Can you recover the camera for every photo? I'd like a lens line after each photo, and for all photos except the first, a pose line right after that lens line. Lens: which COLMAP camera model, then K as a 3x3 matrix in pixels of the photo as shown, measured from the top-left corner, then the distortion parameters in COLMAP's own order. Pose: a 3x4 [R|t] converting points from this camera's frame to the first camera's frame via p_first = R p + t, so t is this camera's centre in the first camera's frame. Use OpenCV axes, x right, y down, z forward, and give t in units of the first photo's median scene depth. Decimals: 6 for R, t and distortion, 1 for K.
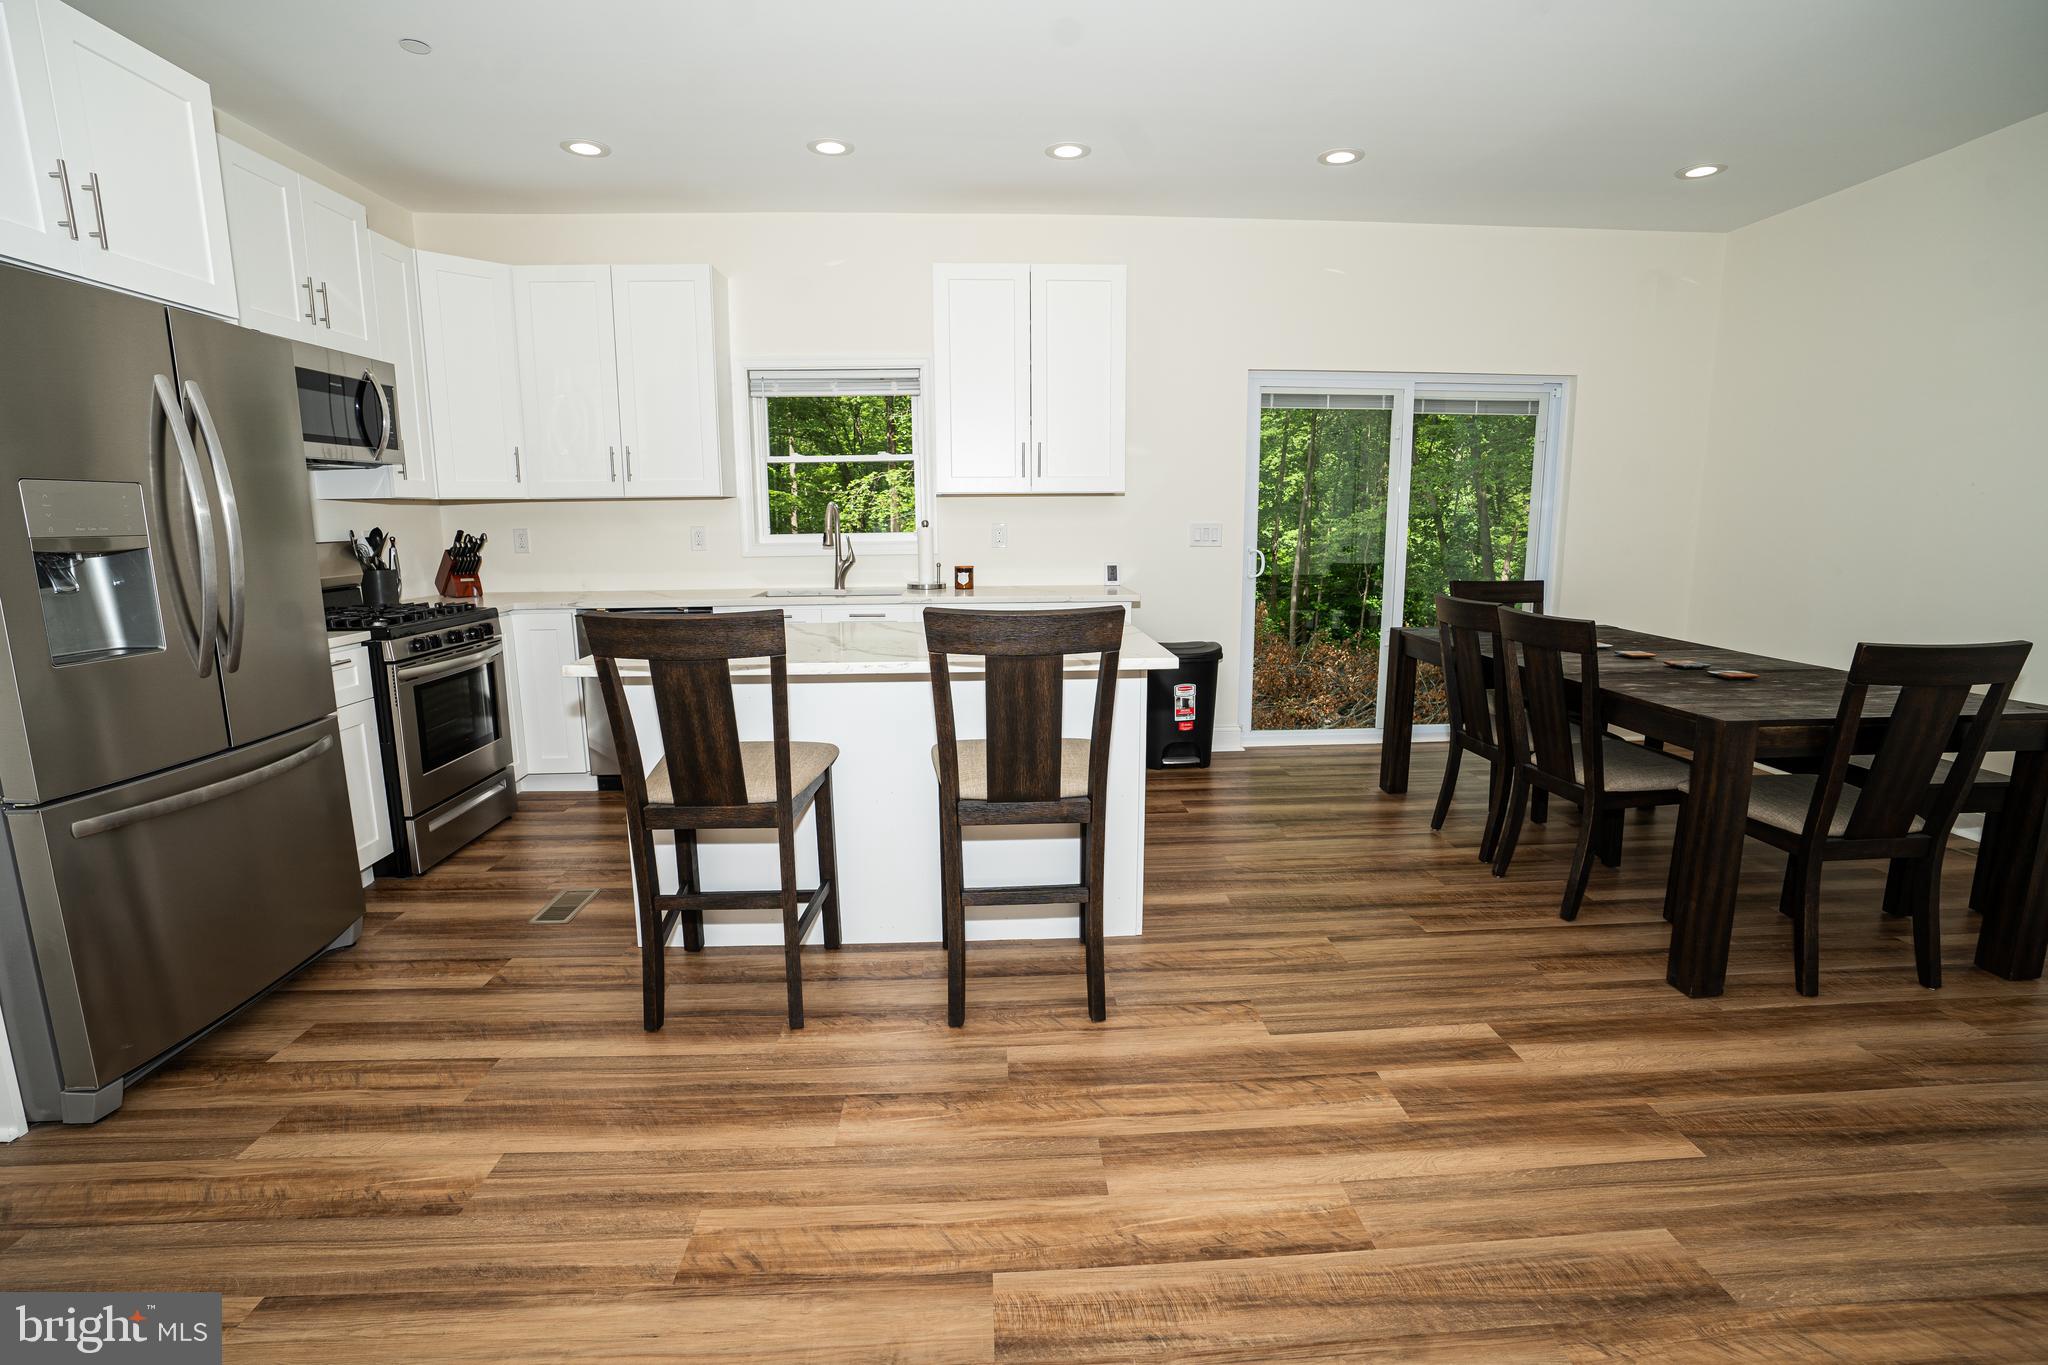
lens RADIAL K [[946.1, 0, 1032.2], [0, 946.1, 676.4], [0, 0, 1]] dist [-0.072092, 0.025935]
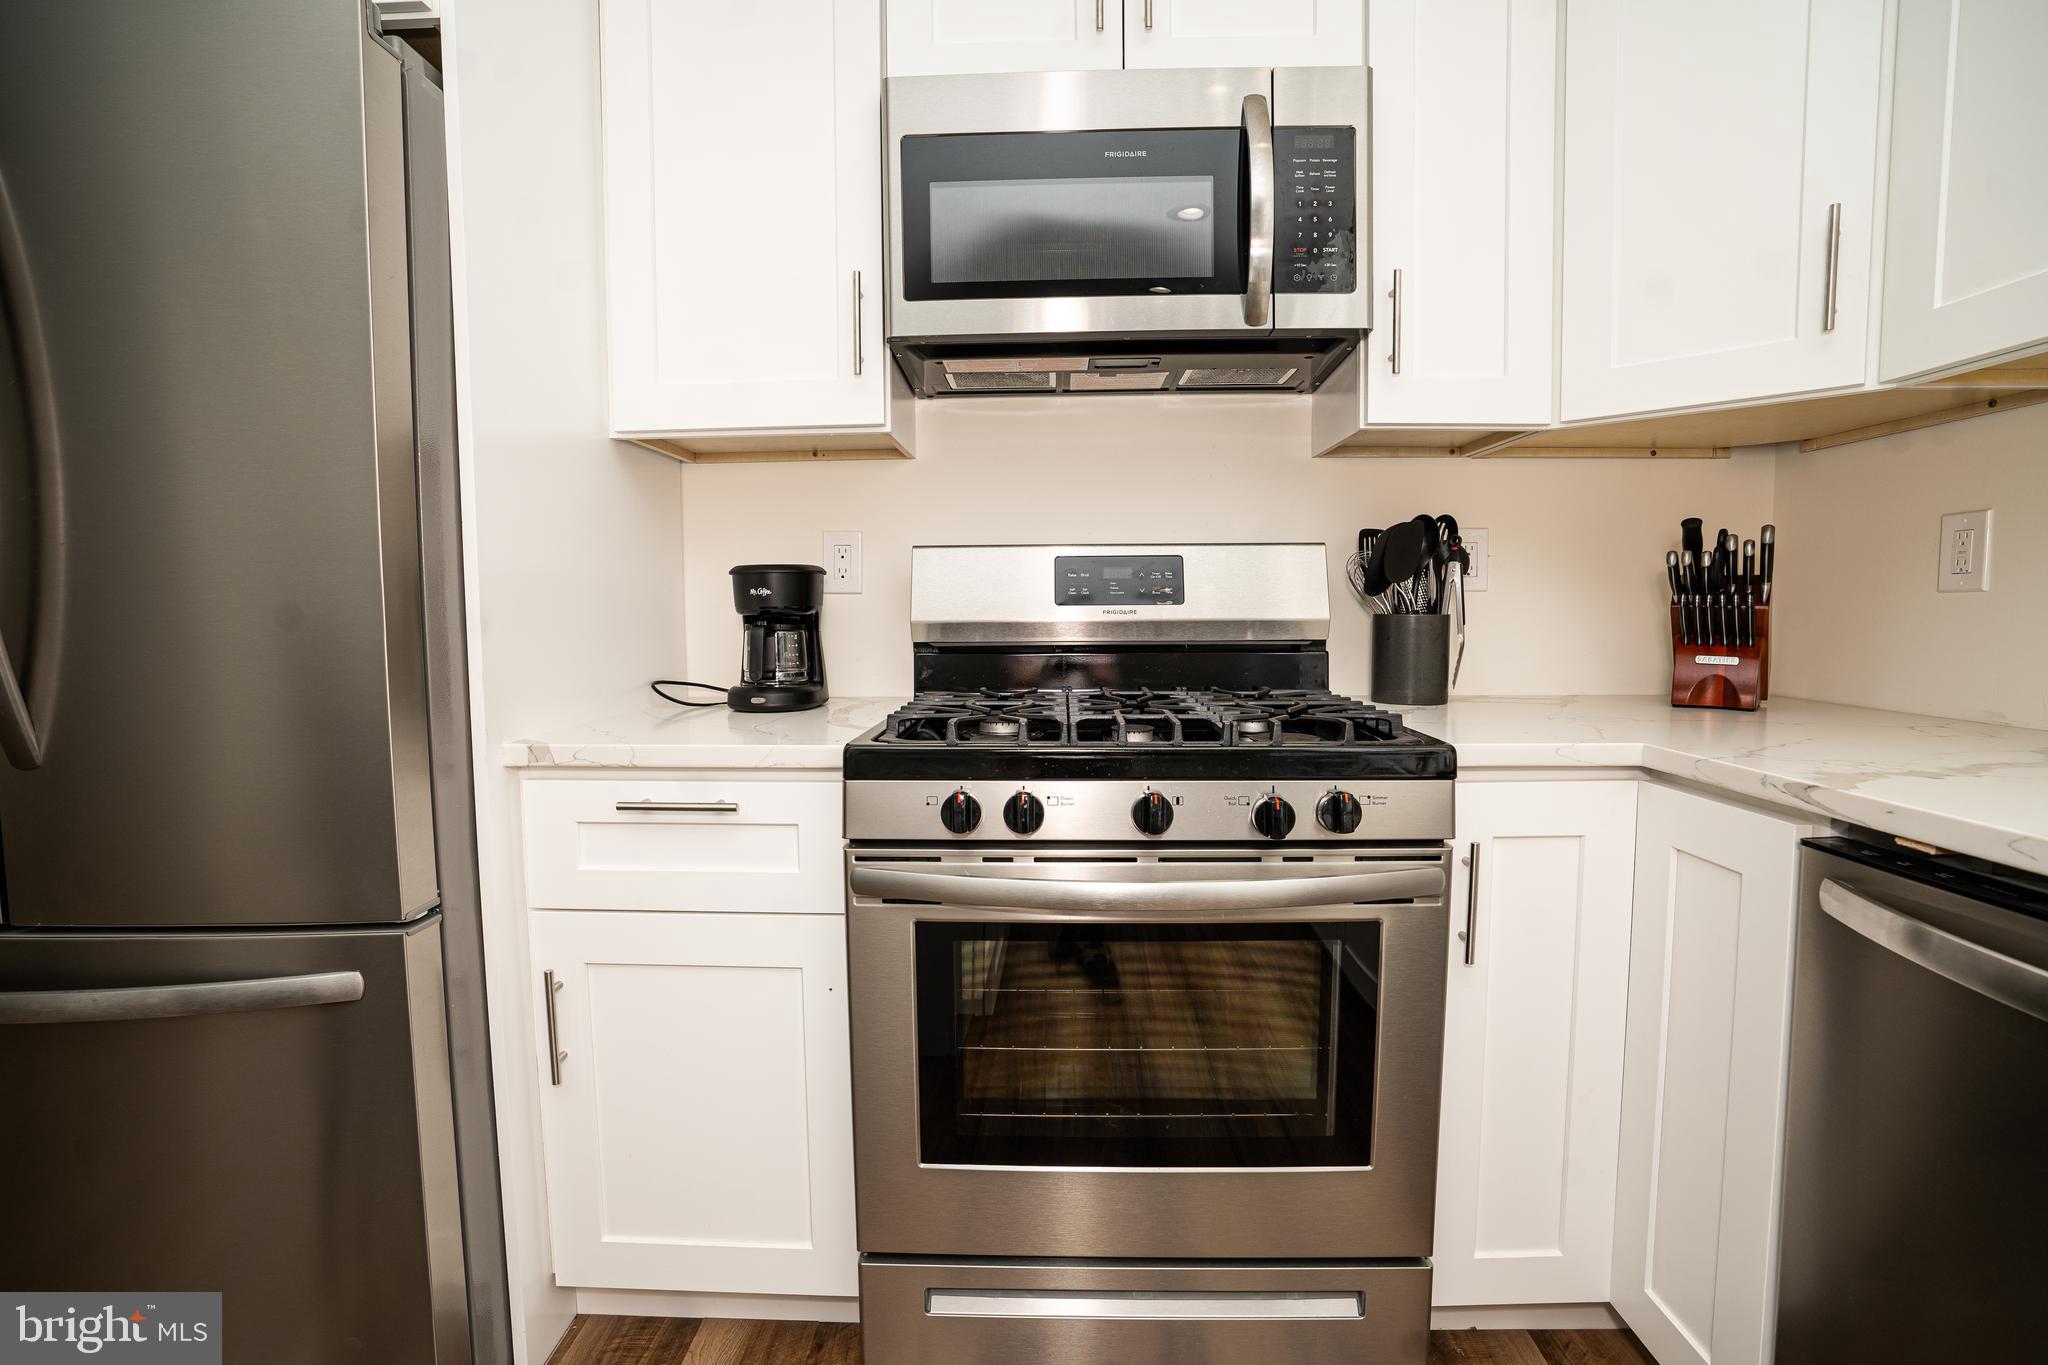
lens RADIAL K [[946.1, 0, 1032.2], [0, 946.1, 676.4], [0, 0, 1]] dist [-0.072092, 0.025935]
pose [[-0.074957, 0.081108, -0.993883, -0.276915], [-0.161499, 0.982541, 0.092363, -0.106651], [0.984022, 0.167435, -0.060550, 0.918333]]
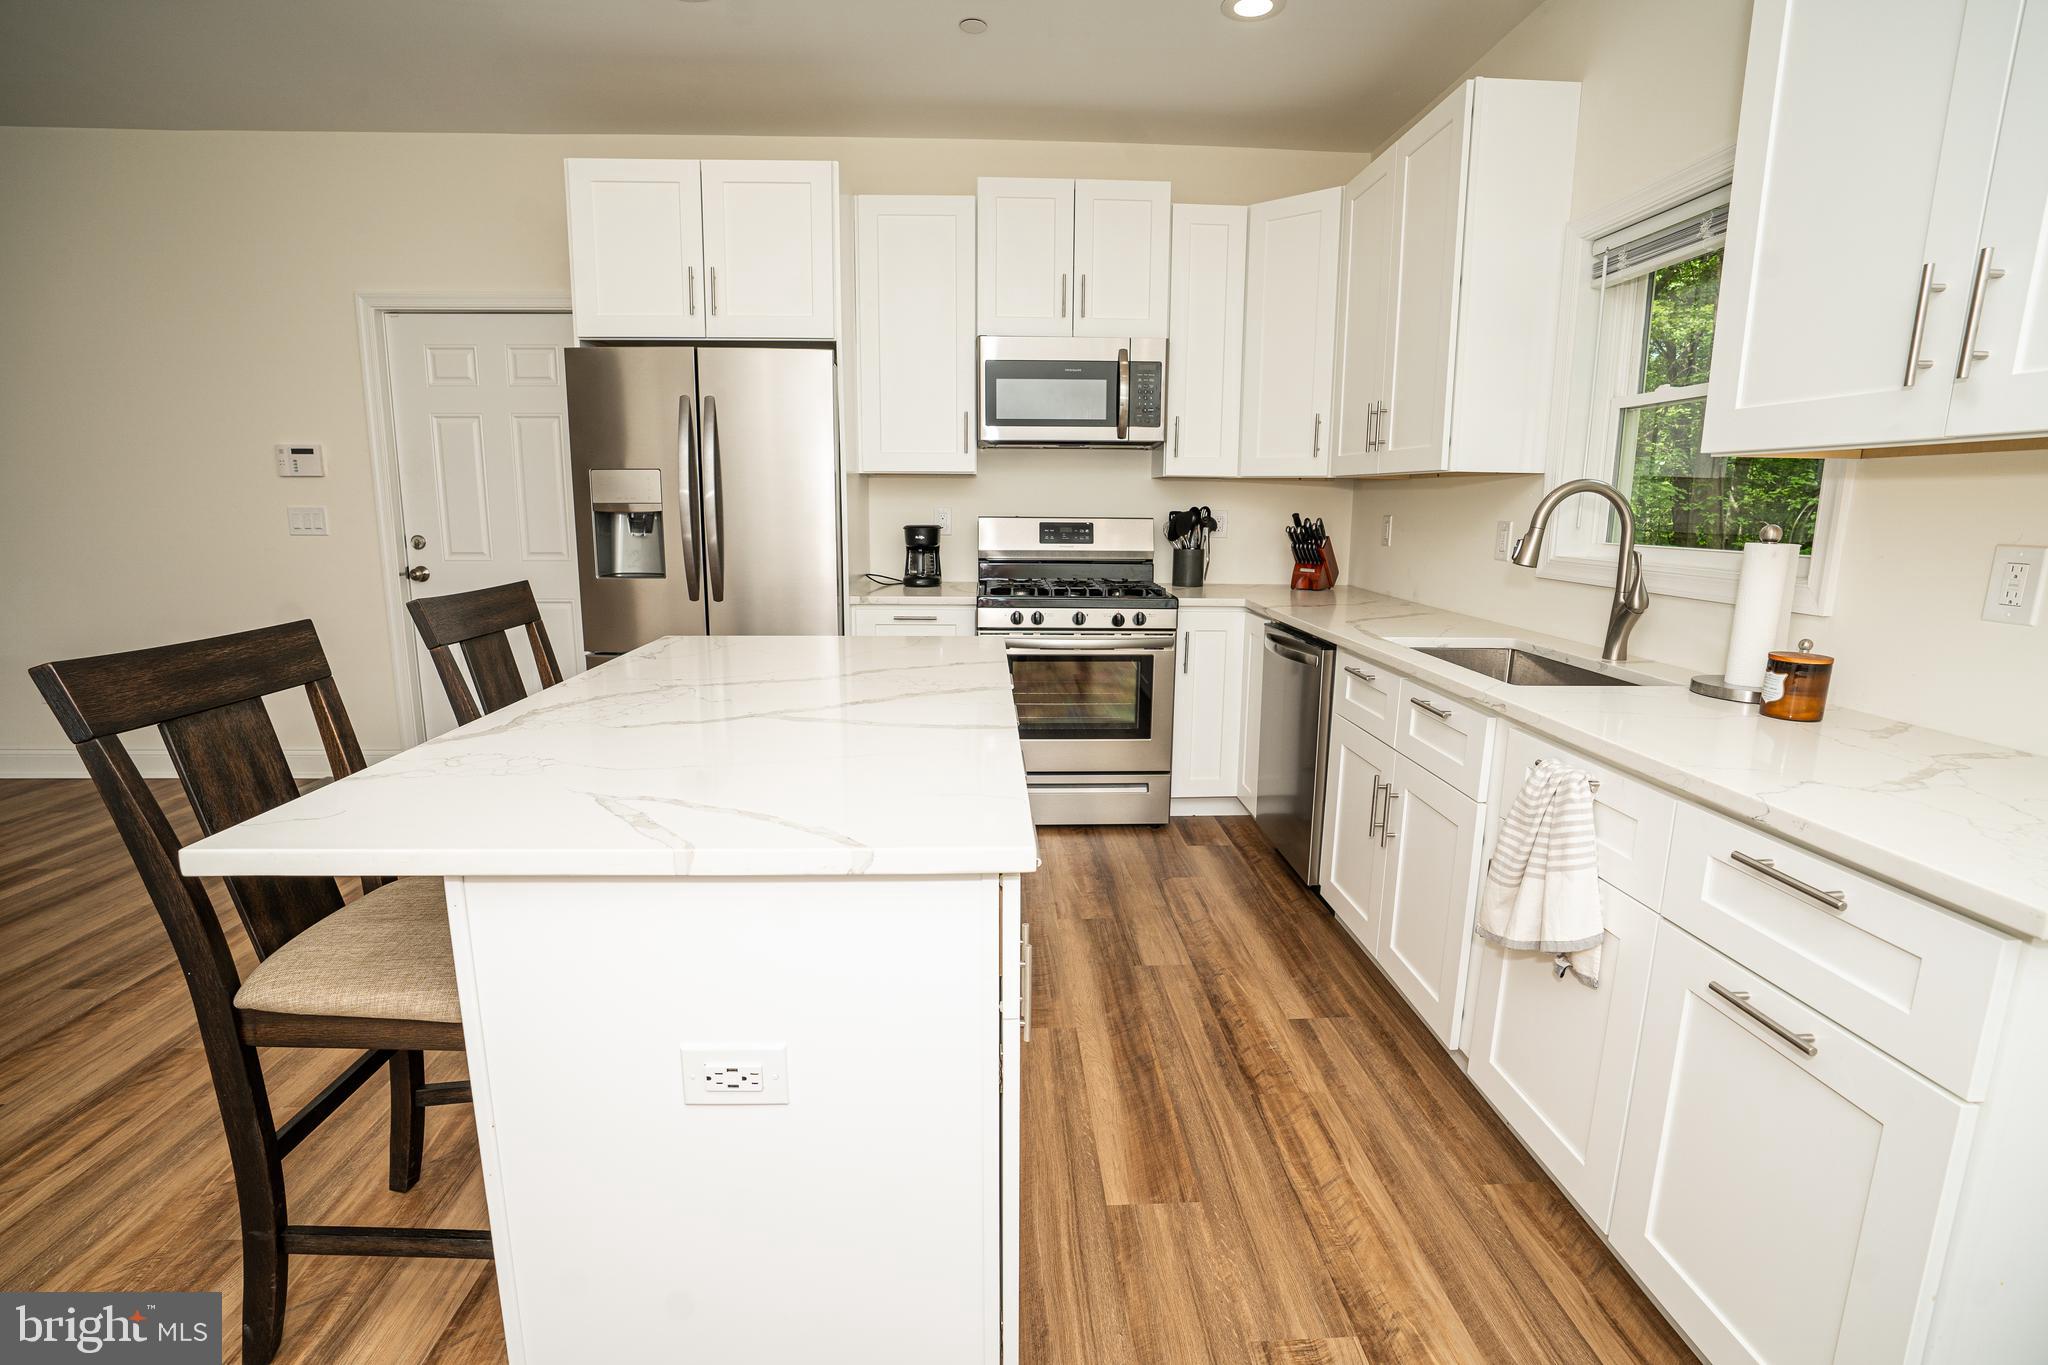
lens RADIAL K [[946.1, 0, 1032.2], [0, 946.1, 676.4], [0, 0, 1]] dist [-0.072092, 0.025935]
pose [[0.000986, 0.189813, -0.981820, 0.349489], [-0.178015, 0.966172, 0.186609, -0.152735], [0.984027, 0.174594, 0.034742, 0.877253]]
